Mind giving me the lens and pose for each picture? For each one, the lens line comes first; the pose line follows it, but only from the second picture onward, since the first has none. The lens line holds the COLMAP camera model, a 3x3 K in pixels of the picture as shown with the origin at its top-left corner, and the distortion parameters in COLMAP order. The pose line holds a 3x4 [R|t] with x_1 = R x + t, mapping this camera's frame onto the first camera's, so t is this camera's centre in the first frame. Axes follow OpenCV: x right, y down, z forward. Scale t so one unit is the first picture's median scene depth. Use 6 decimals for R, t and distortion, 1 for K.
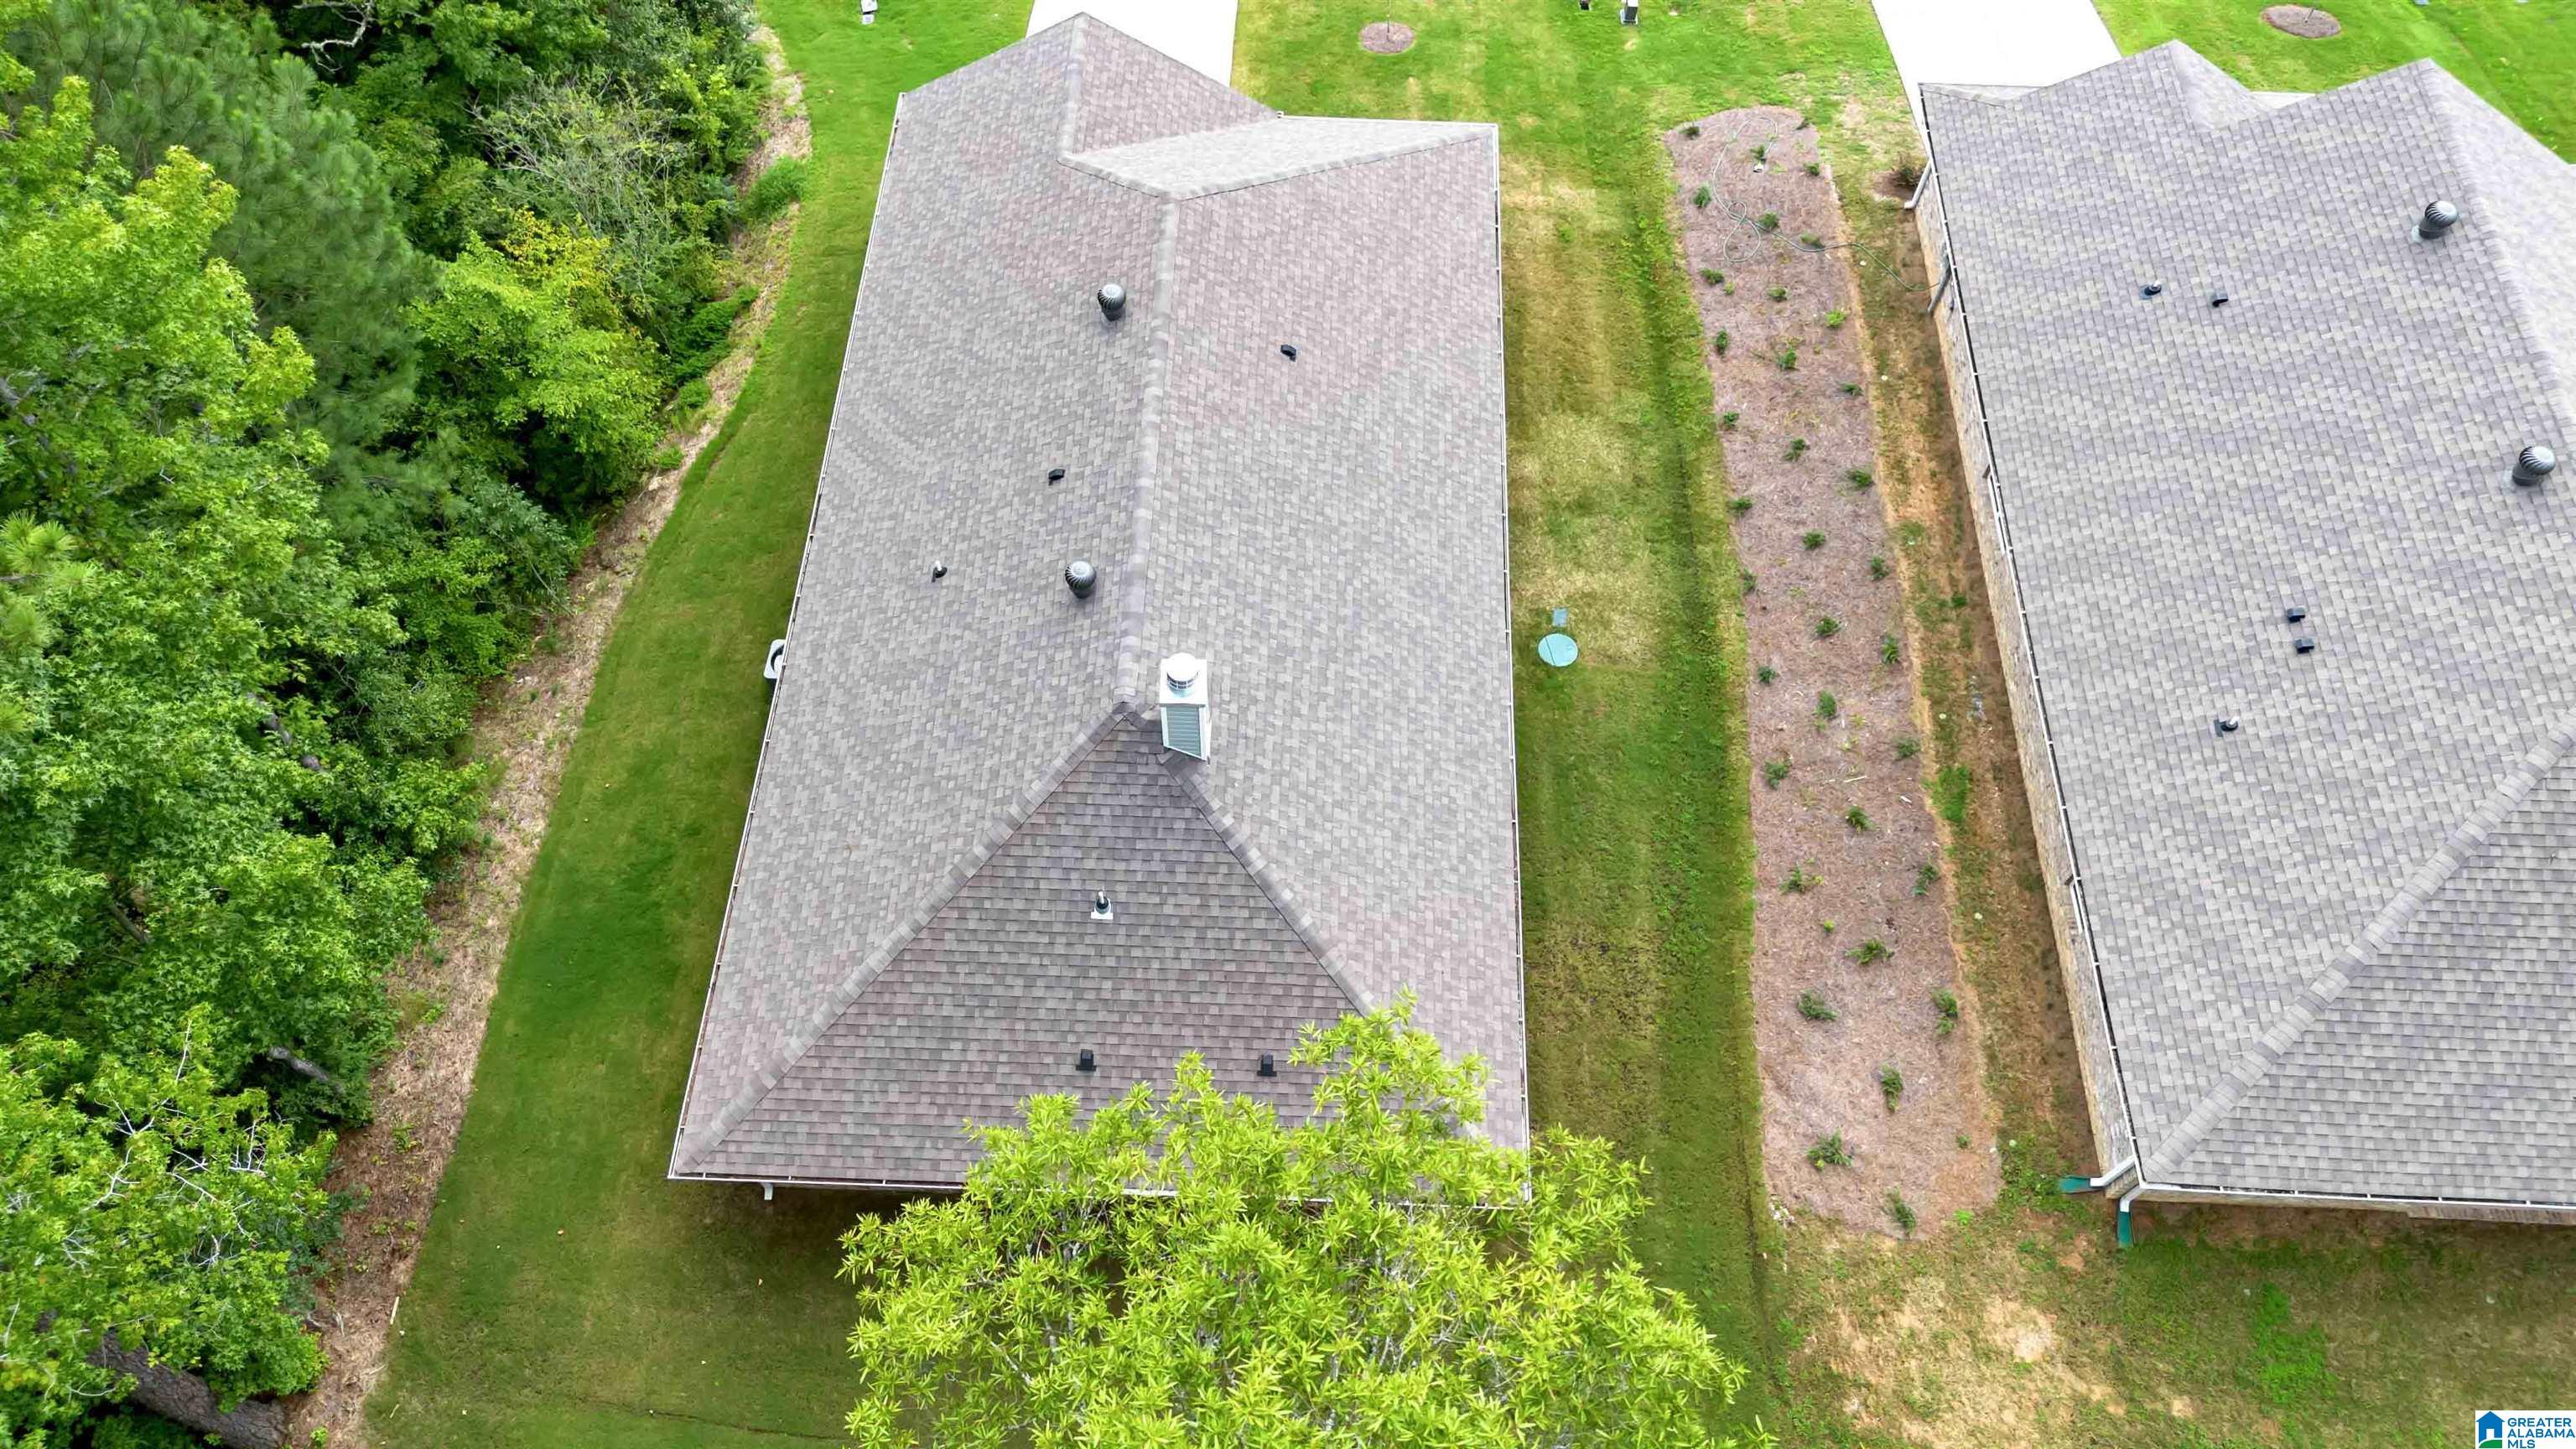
lens RADIAL K [[1814.2, 0, 1301.5], [0, 1814.2, 719.6], [0, 0, 1]] dist [0.075149, -0.080529]
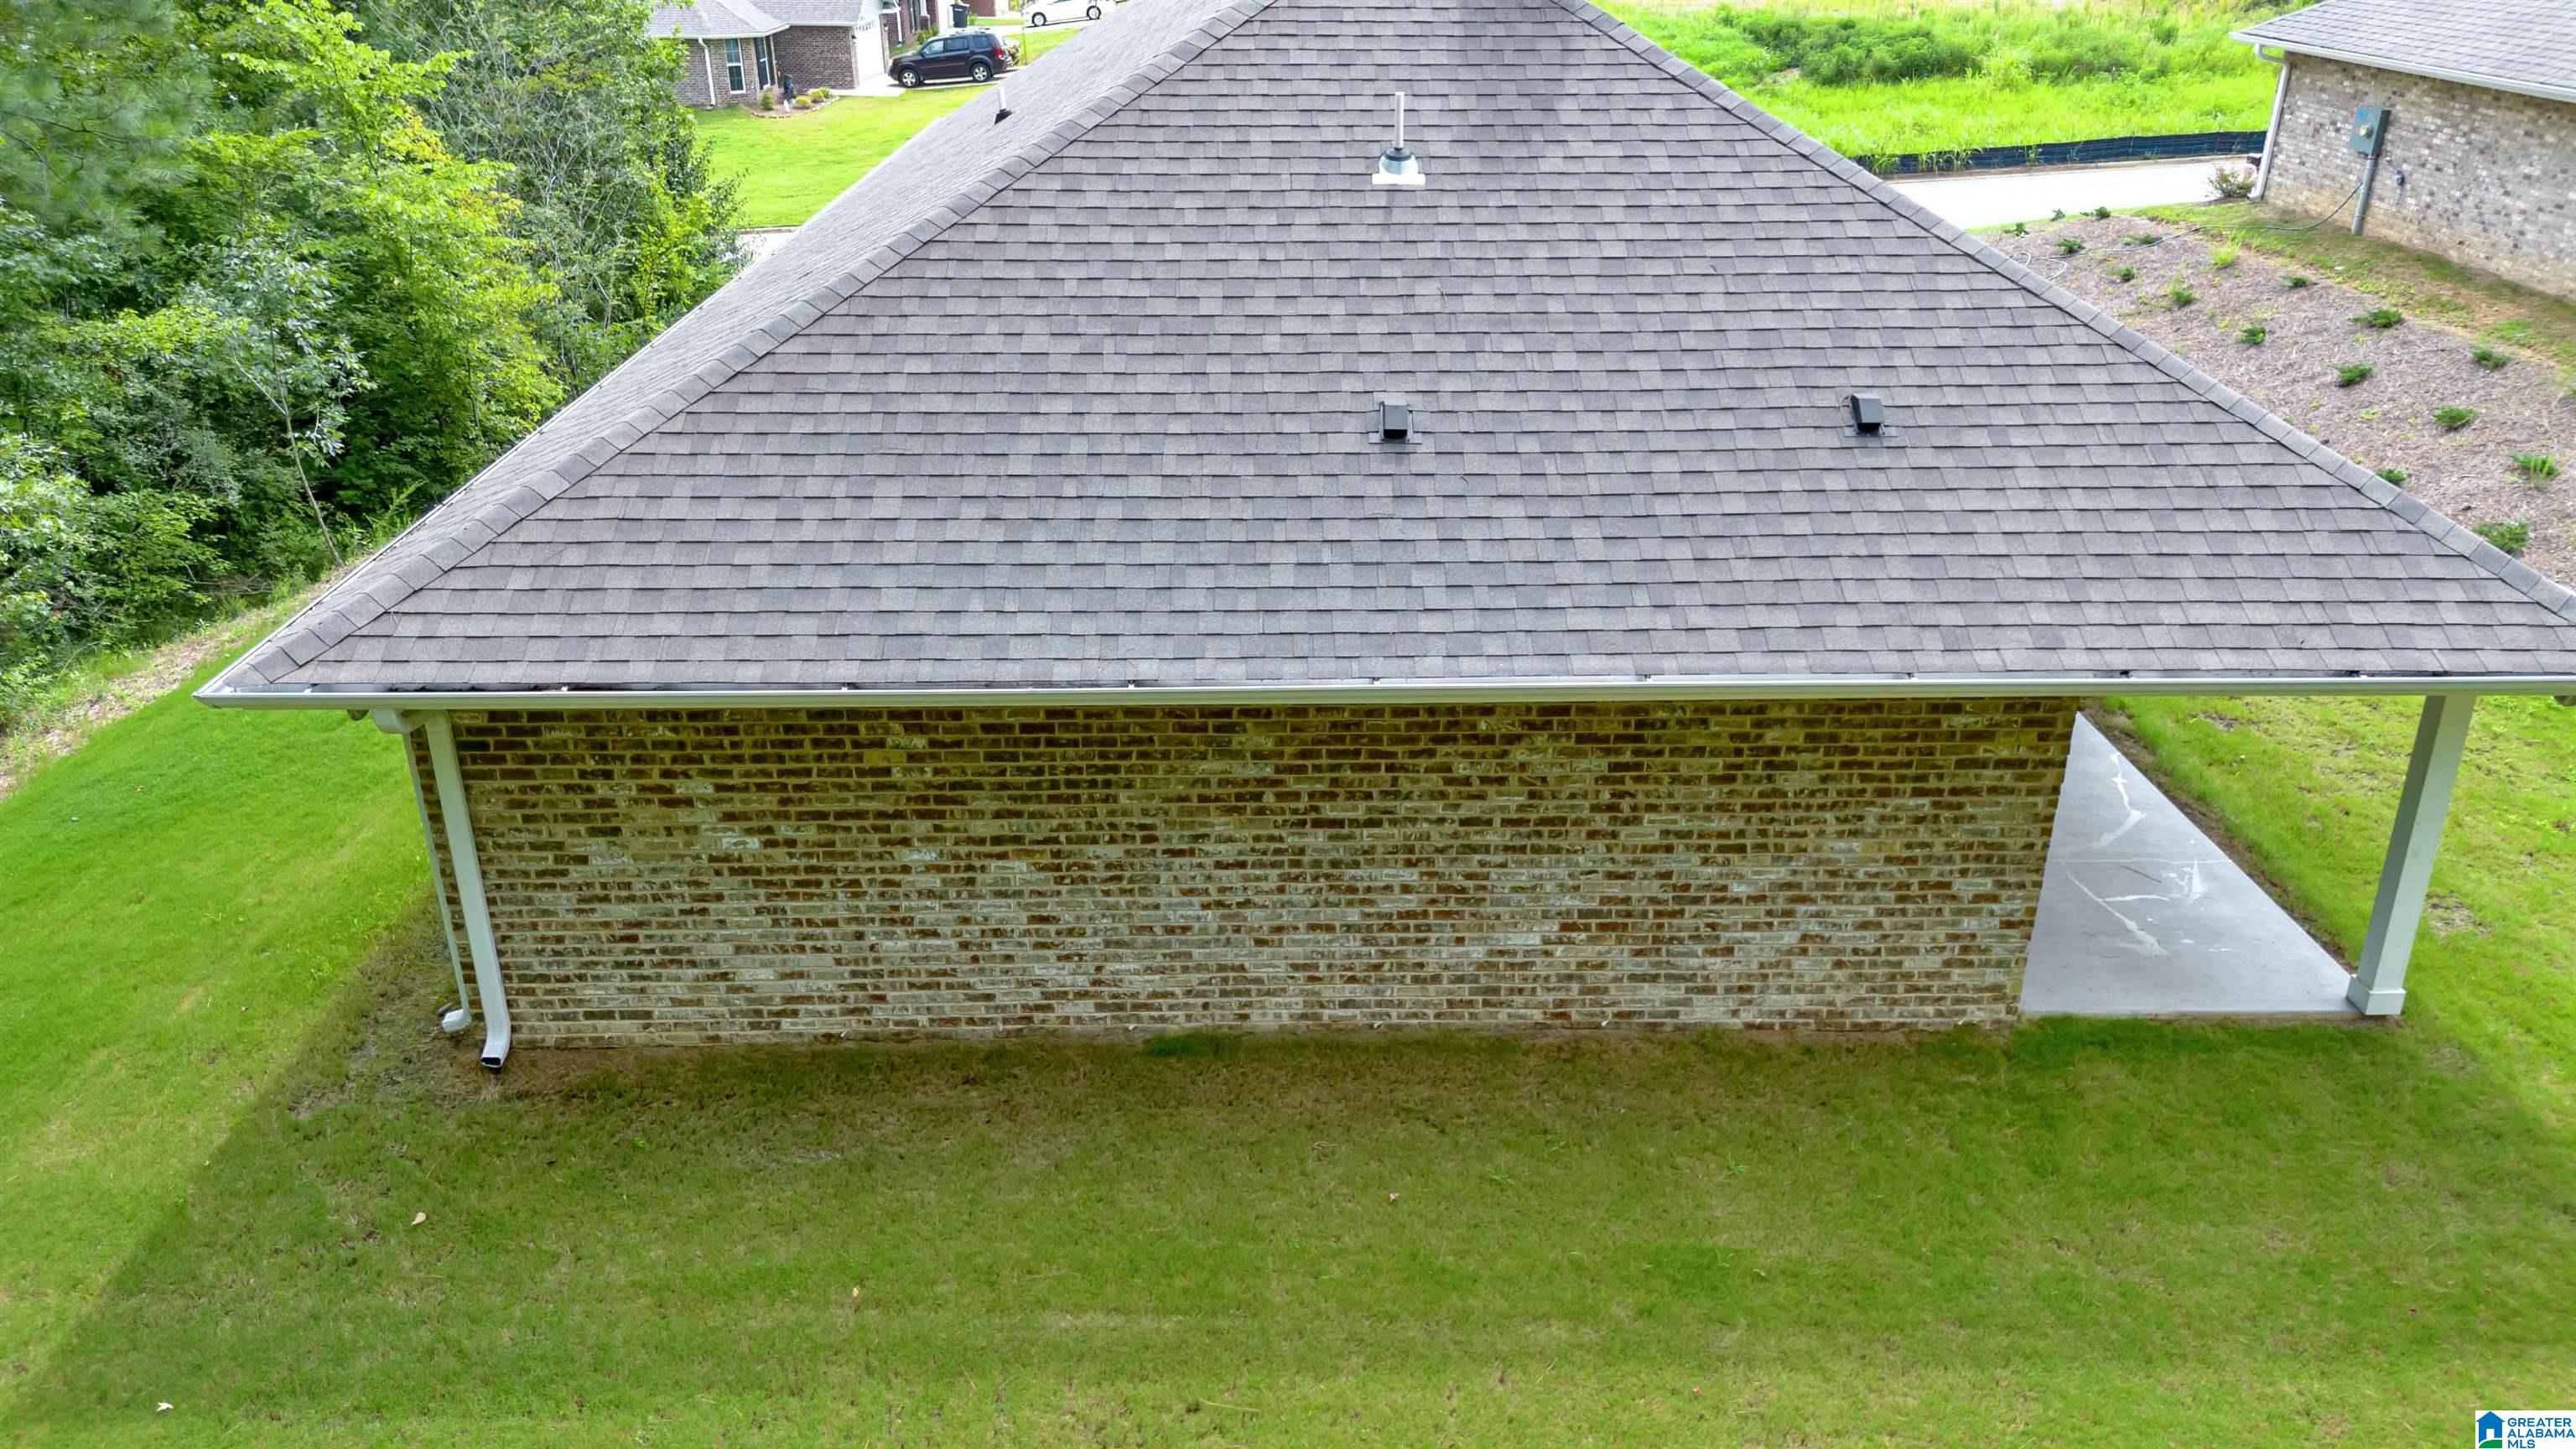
lens RADIAL K [[1814.2, 0, 1301.5], [0, 1814.2, 719.6], [0, 0, 1]] dist [0.075149, -0.080529]
pose [[0.998279, -0.043963, 0.038813, -0.127244], [0.058132, 0.829133, -0.556021, 0.370824], [-0.007737, 0.557320, 0.830262, 0.586002]]
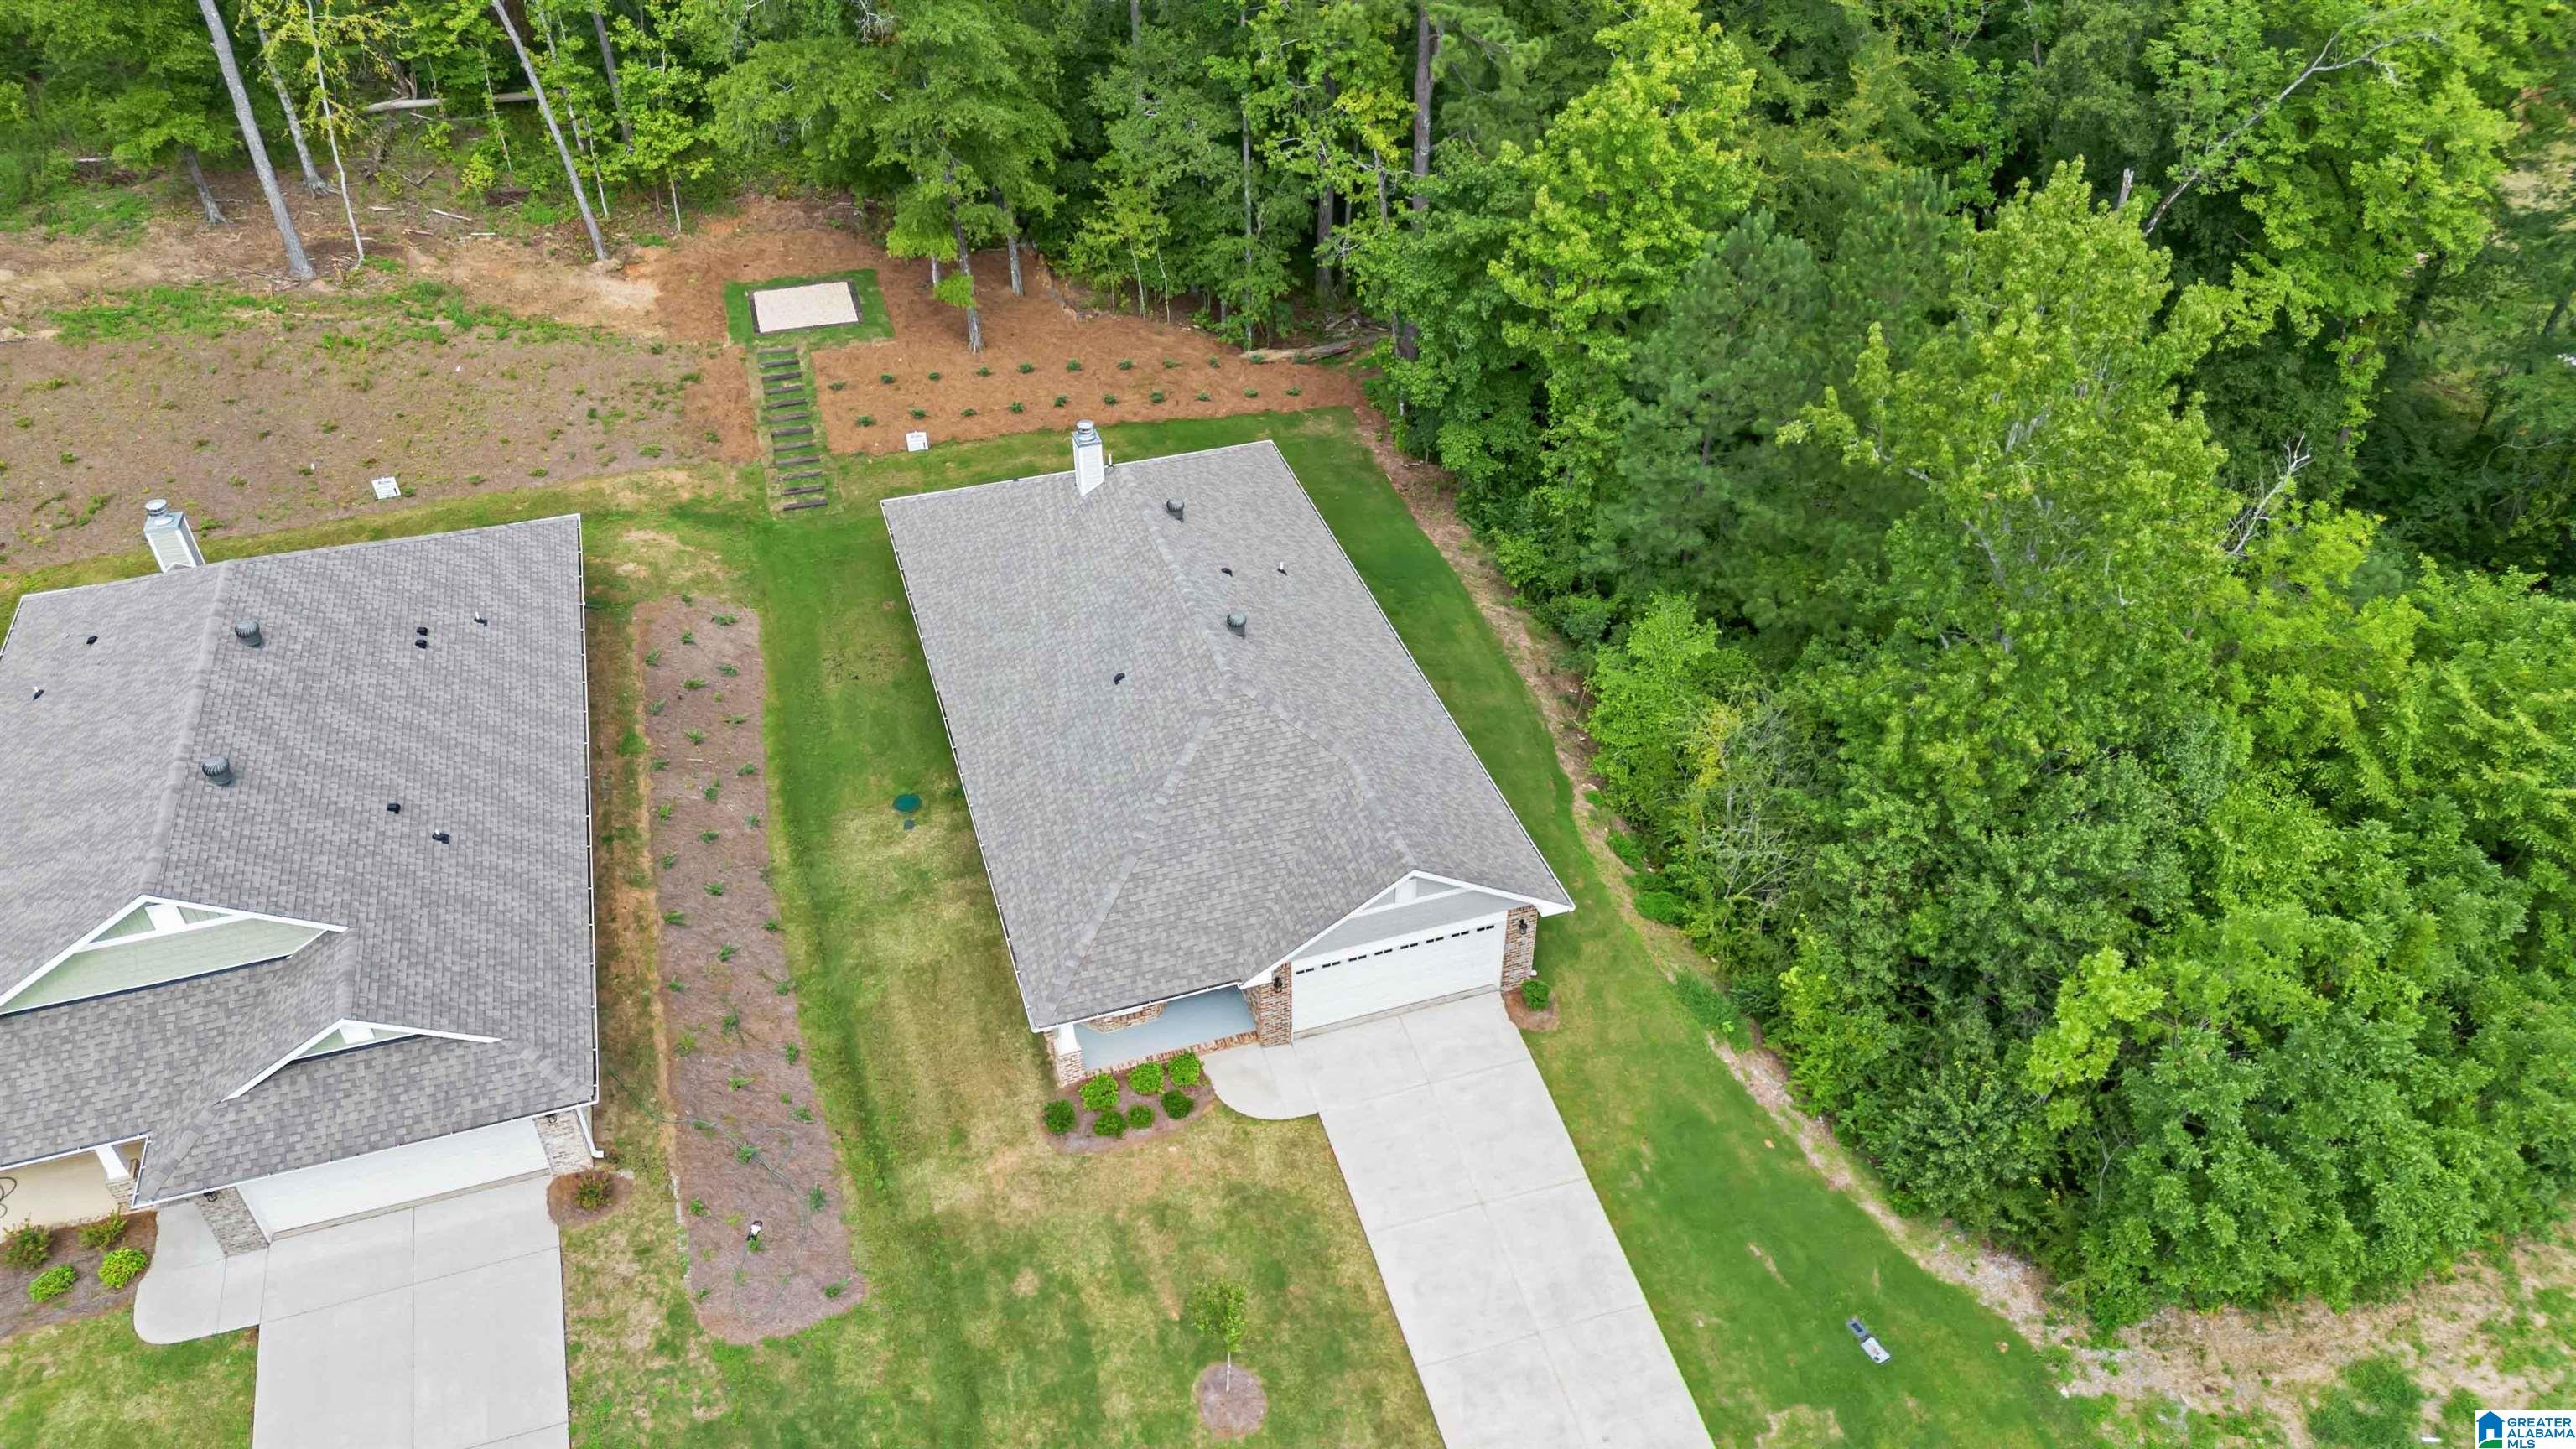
lens RADIAL K [[1814.2, 0, 1301.5], [0, 1814.2, 719.6], [0, 0, 1]] dist [0.075149, -0.080529]
pose [[-0.938234, 0.190077, -0.289115, 0.265920], [-0.308044, -0.078372, 0.948139, -1.545770], [0.157561, 0.978636, 0.132084, 0.855258]]
